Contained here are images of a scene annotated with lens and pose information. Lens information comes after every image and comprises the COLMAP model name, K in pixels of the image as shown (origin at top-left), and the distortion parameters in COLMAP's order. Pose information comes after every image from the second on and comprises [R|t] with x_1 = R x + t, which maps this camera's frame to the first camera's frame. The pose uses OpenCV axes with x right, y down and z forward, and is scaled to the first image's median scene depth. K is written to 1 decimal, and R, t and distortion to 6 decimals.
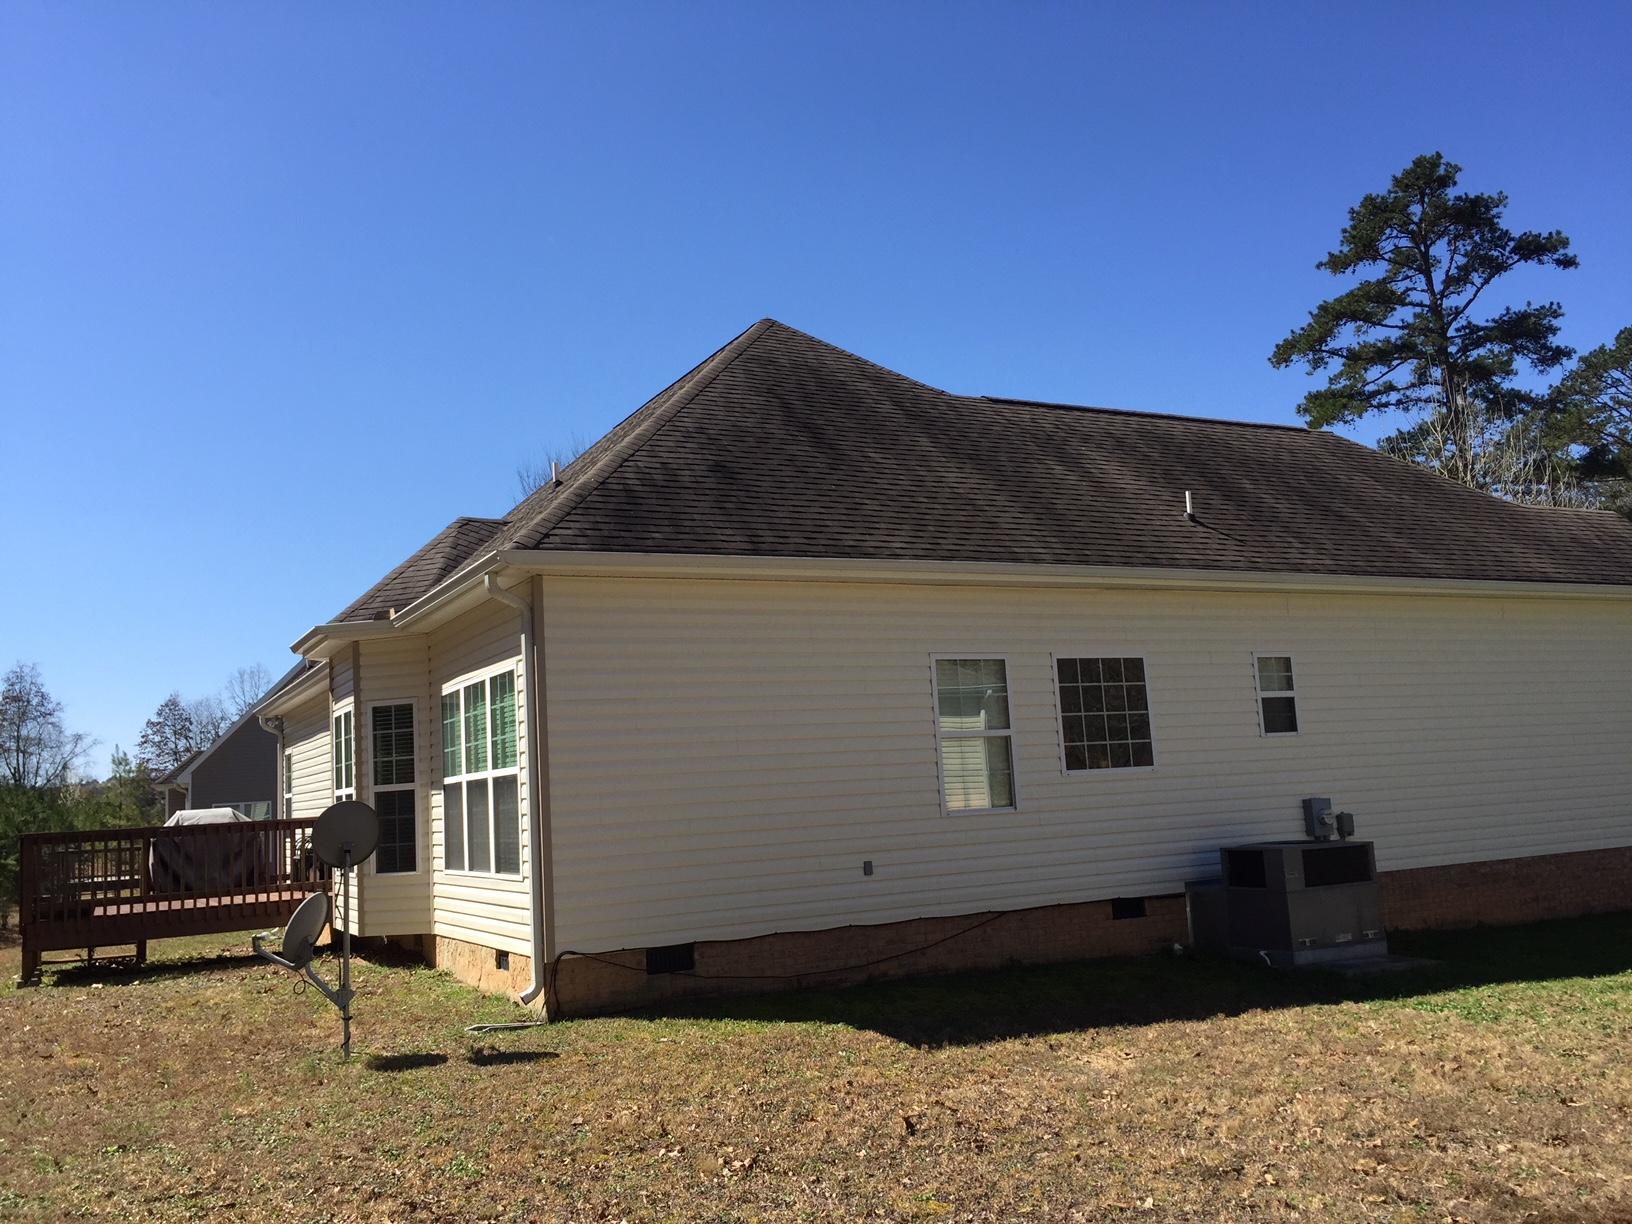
lens RADIAL K [[1417.0, 0, 816.0], [0, 1417.0, 612.0], [0, 0, 1]] dist [0.038867, -0.004233]
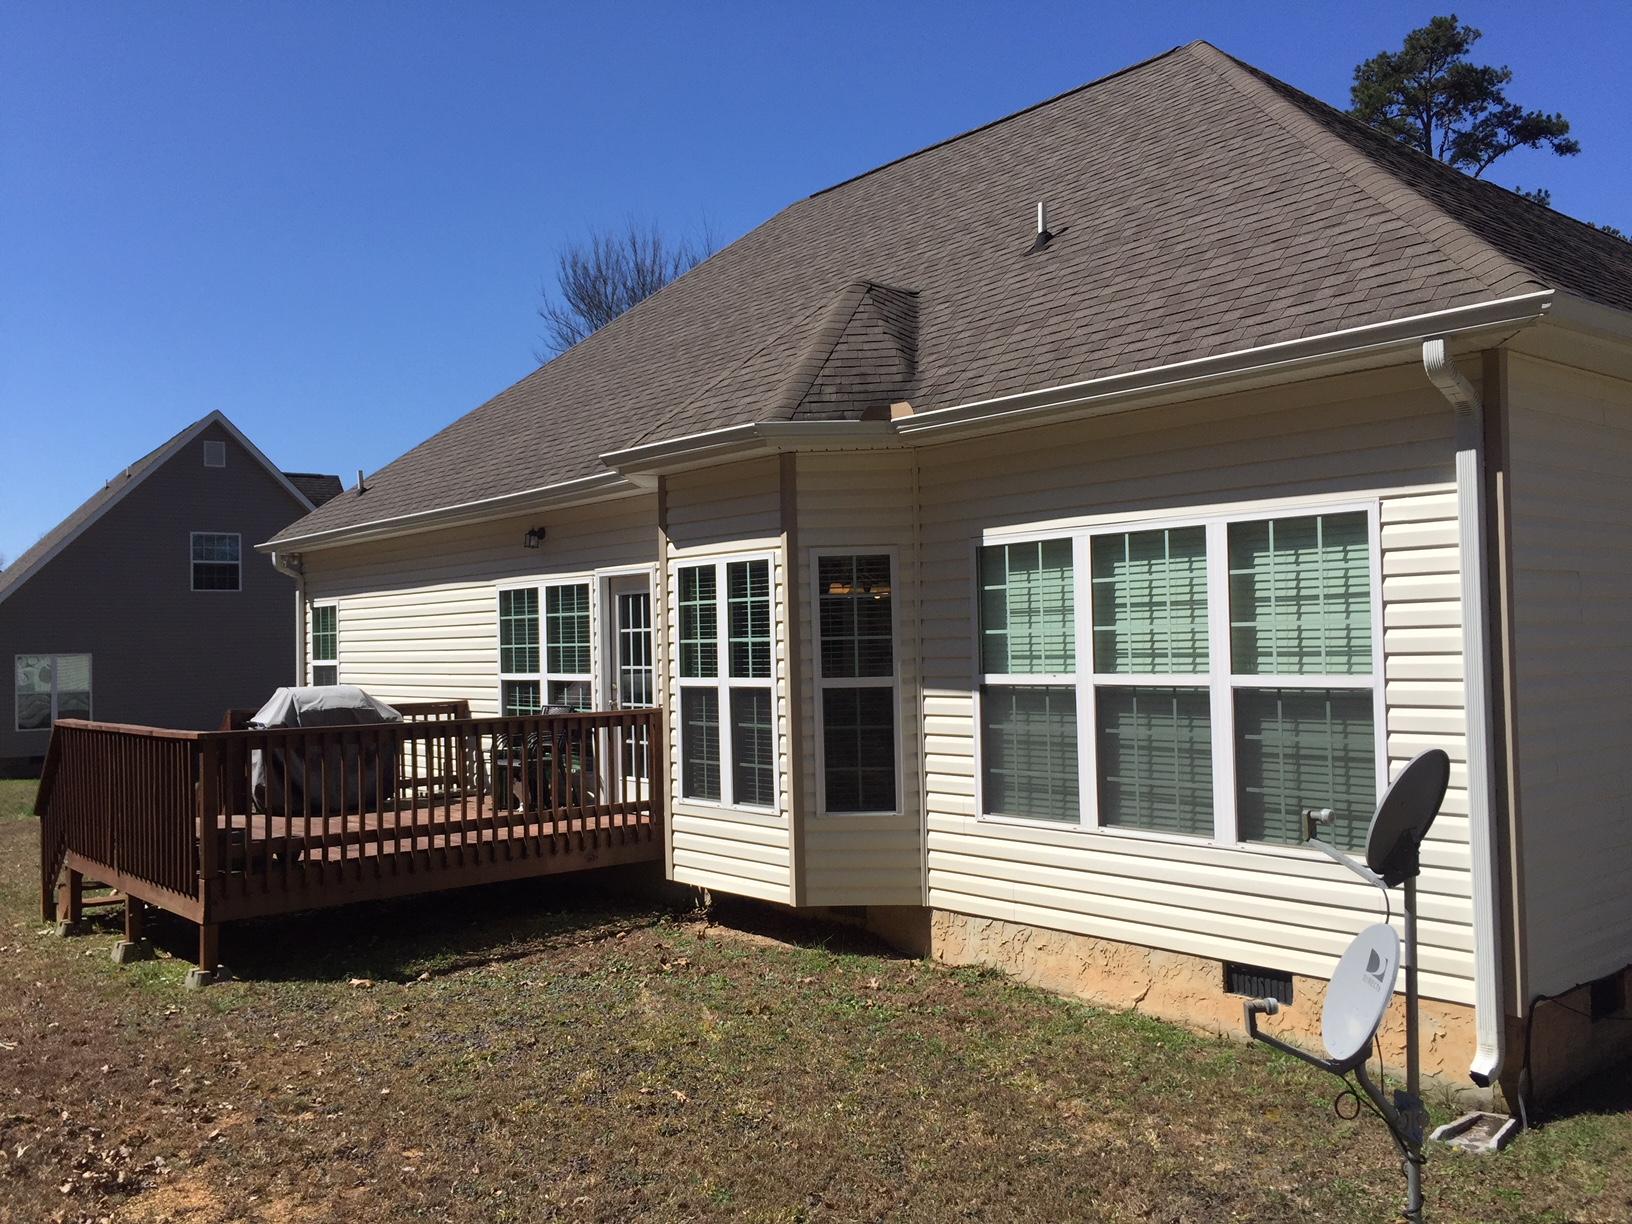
lens RADIAL K [[1391.6, 0, 816.0], [0, 1391.6, 612.0], [0, 0, 1]] dist [0.044329, -0.006741]
pose [[0.974748, 0.040073, 0.219683, -0.455117], [-0.061293, 0.993995, 0.090645, 0.034908], [-0.214732, -0.101821, 0.971351, 0.389744]]
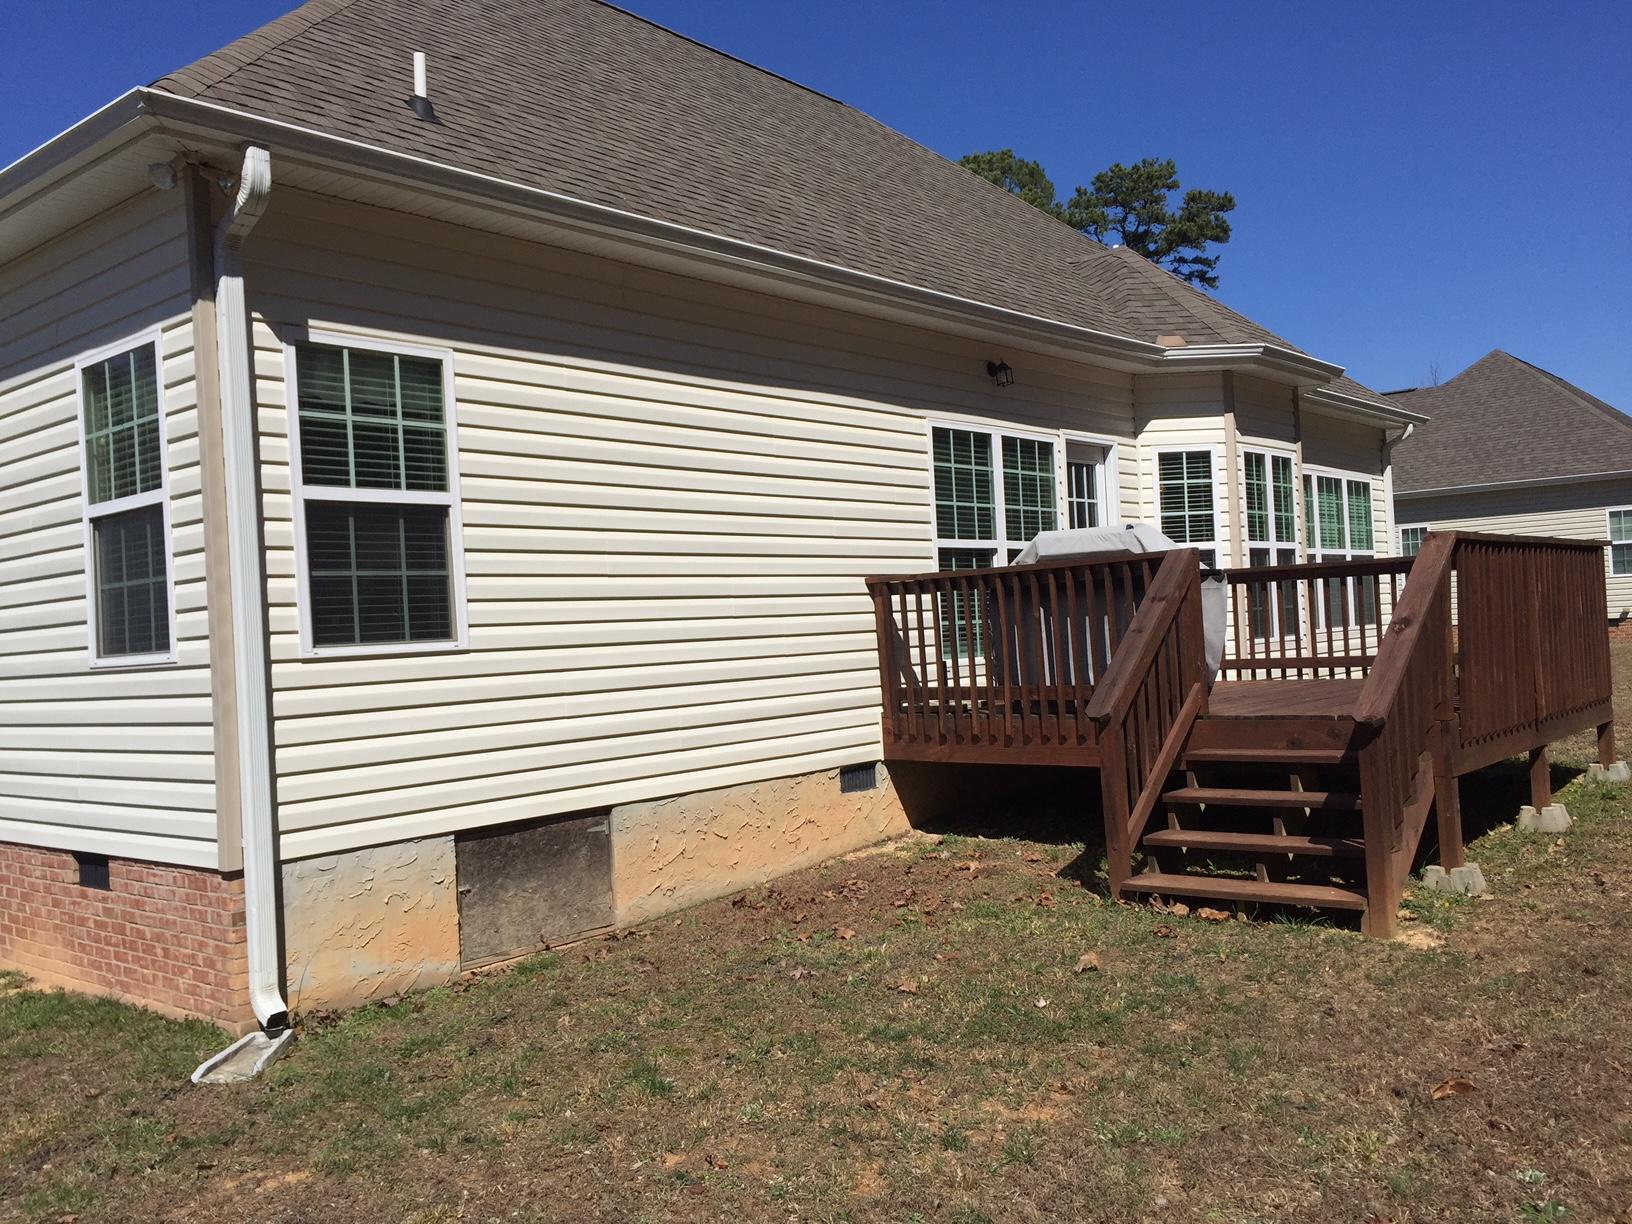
lens RADIAL K [[1391.6, 0, 816.0], [0, 1391.6, 612.0], [0, 0, 1]] dist [0.044329, -0.006741]
pose [[-0.372379, 0.087286, 0.923967, -1.081097], [-0.046745, 0.992540, -0.112604, 0.297633], [-0.926903, -0.085122, -0.365520, 1.684543]]
